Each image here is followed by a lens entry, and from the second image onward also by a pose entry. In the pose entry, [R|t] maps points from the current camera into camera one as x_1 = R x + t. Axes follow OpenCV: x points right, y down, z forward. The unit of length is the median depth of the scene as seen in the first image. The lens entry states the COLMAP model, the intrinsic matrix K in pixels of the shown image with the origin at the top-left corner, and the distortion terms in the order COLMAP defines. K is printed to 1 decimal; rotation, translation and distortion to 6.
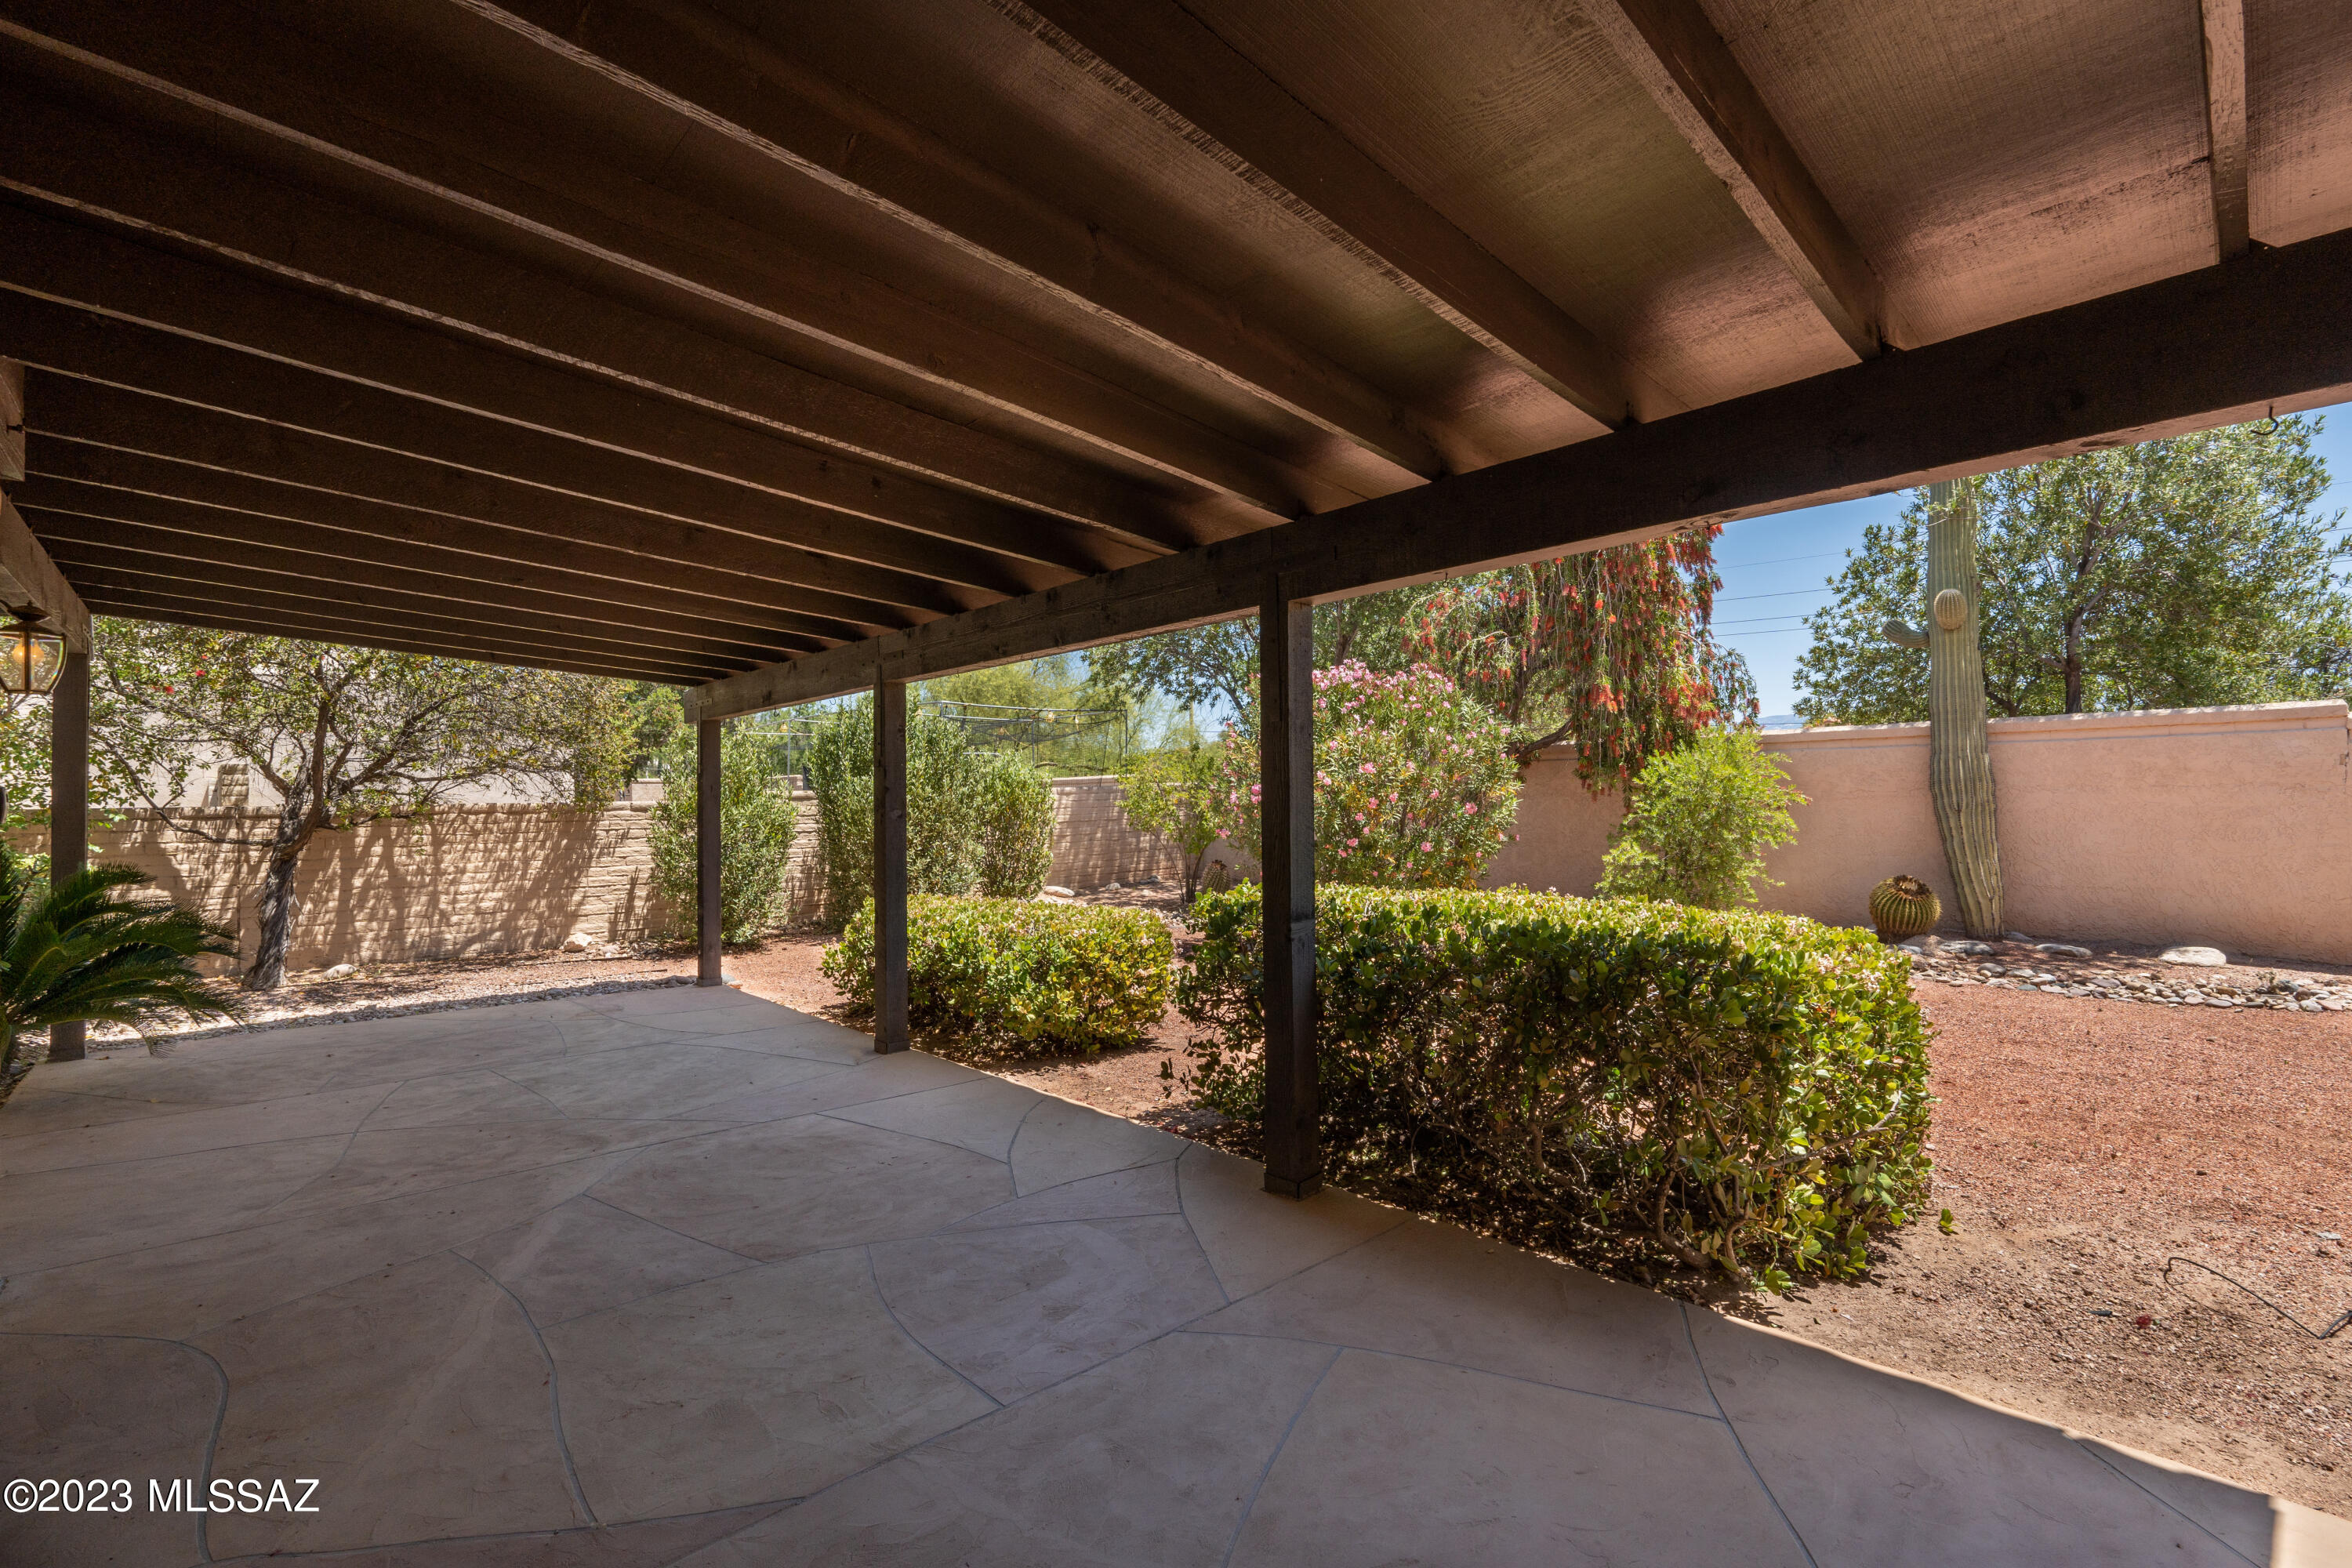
lens RADIAL K [[1025.6, 0, 1175.8], [0, 1025.6, 771.1], [0, 0, 1]] dist [-0.003286, -0.000019]
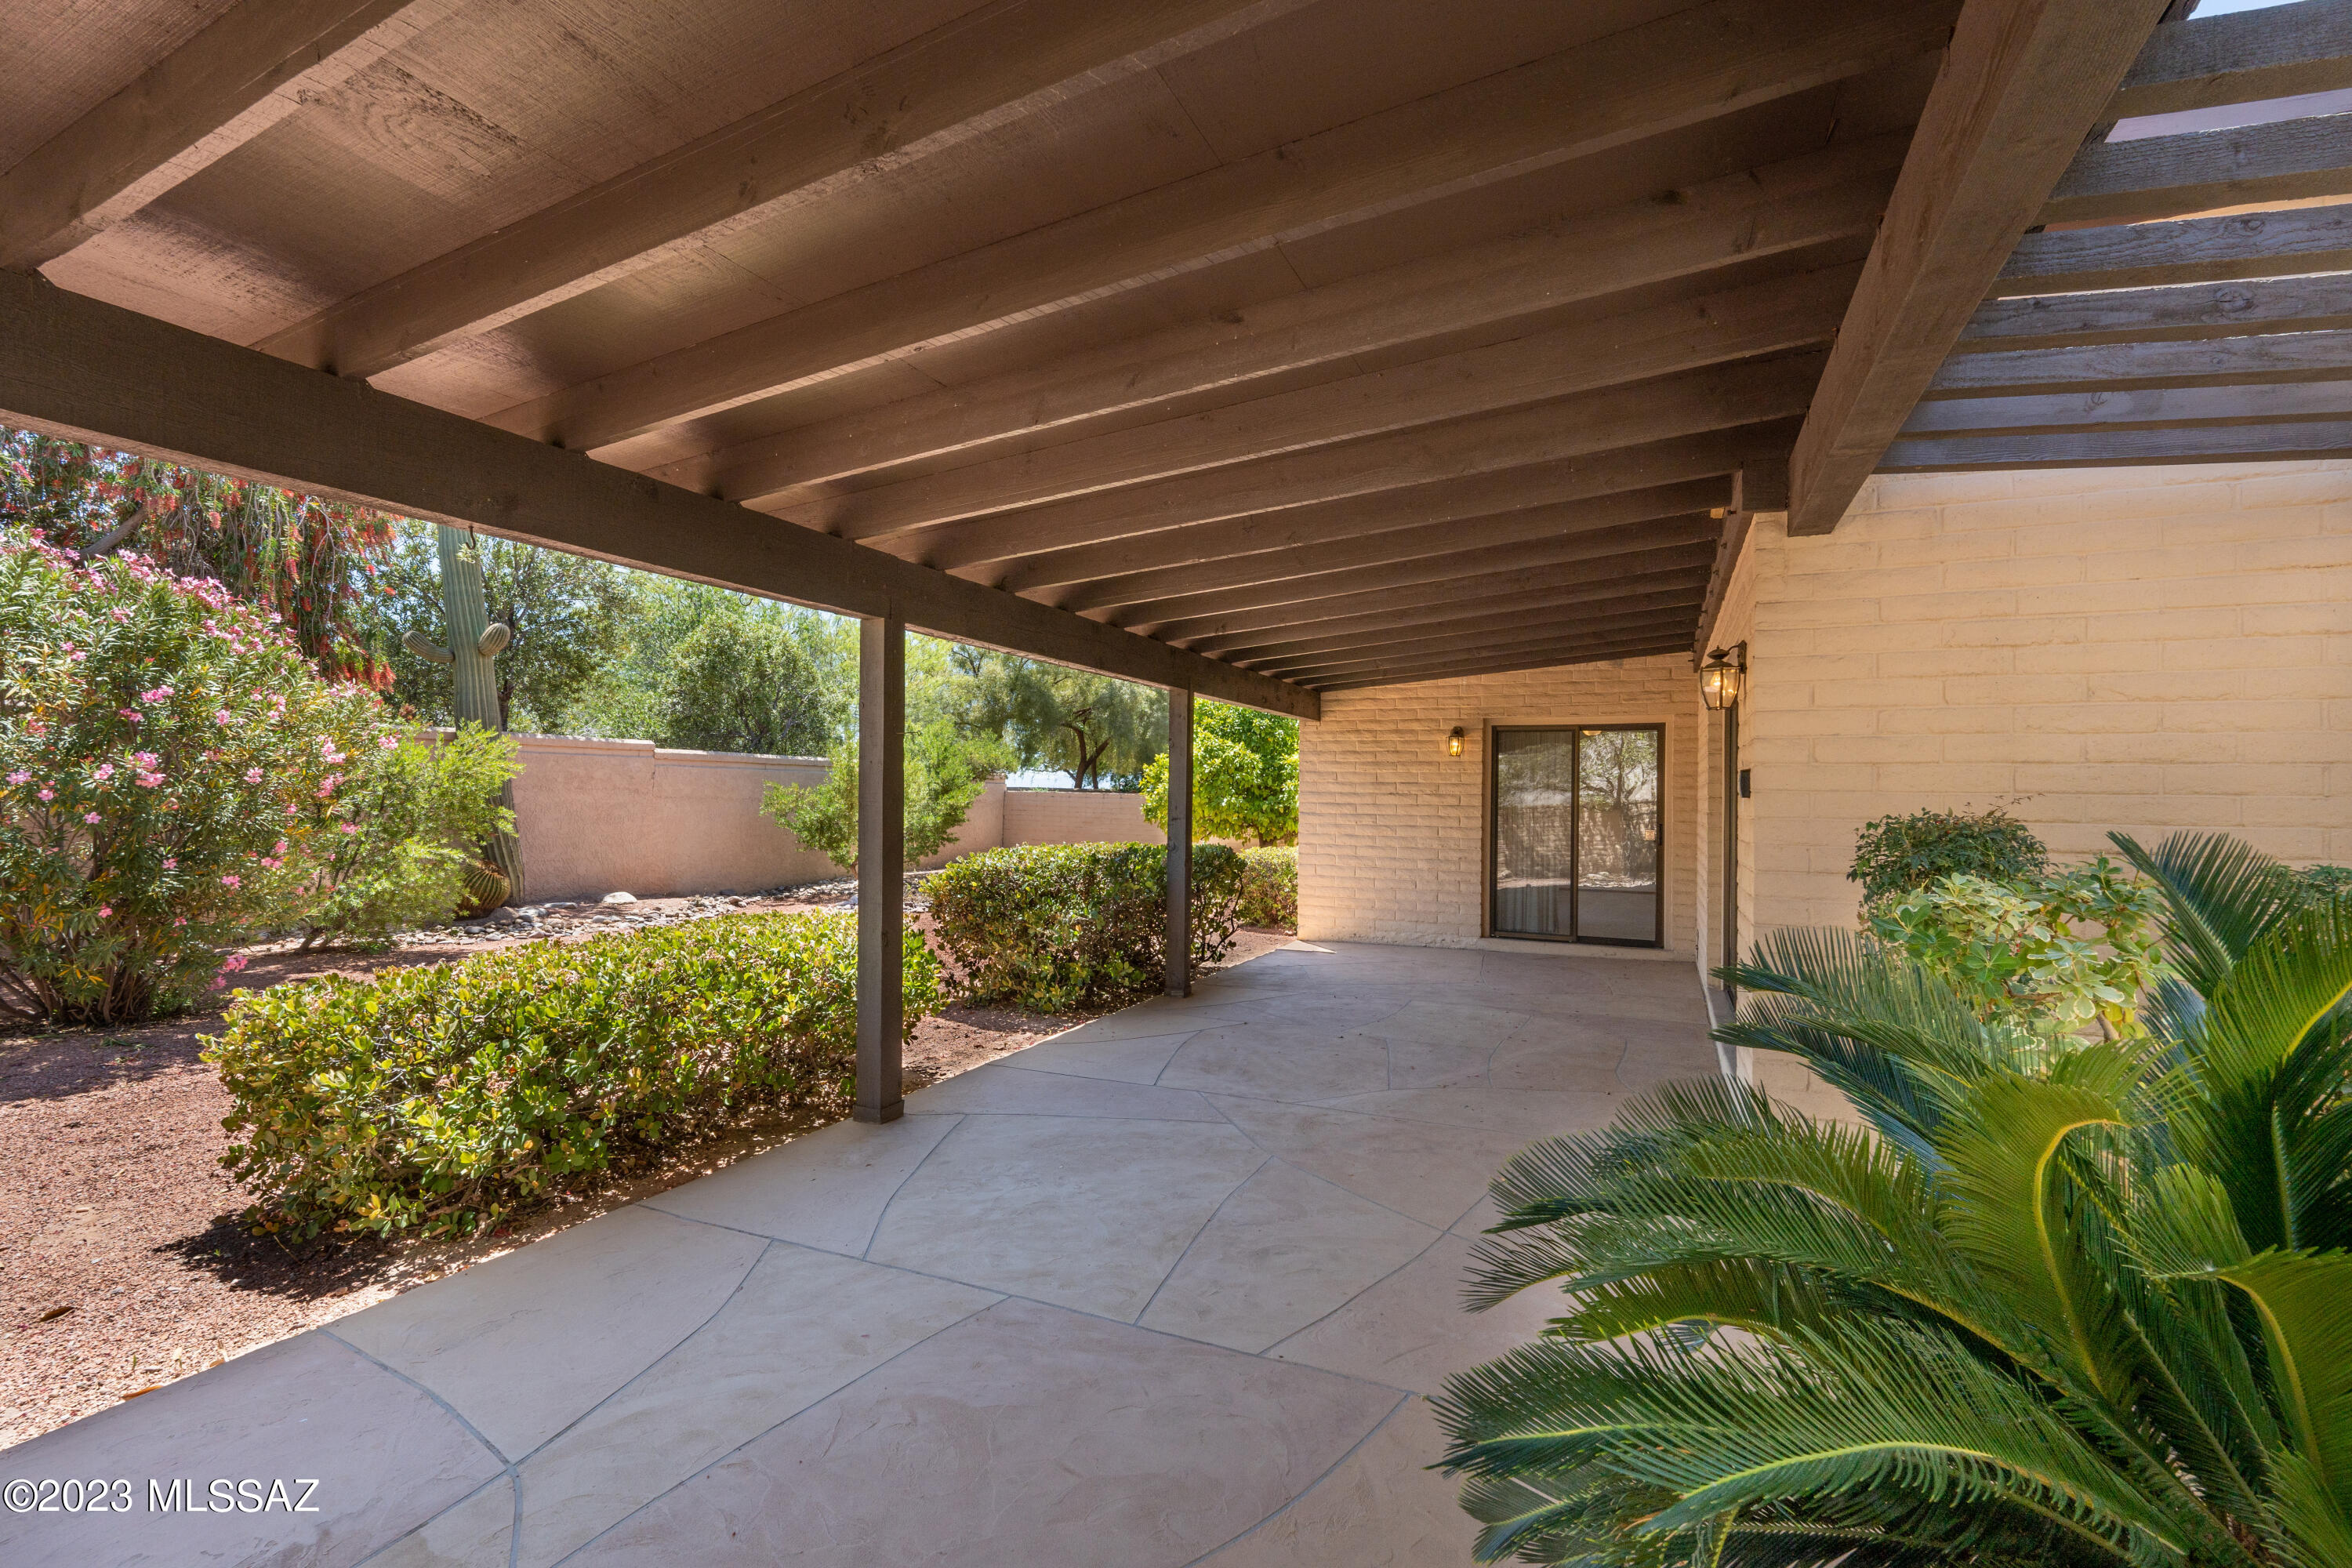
lens RADIAL K [[1025.6, 0, 1179.7], [0, 1025.6, 783.7], [0, 0, 1]] dist [-0.003286, -0.000019]
pose [[-0.368022, 0.012961, 0.929727, -1.326736], [-0.008306, 0.999817, -0.017226, 0.048433], [-0.929780, -0.014062, -0.367847, 1.362536]]
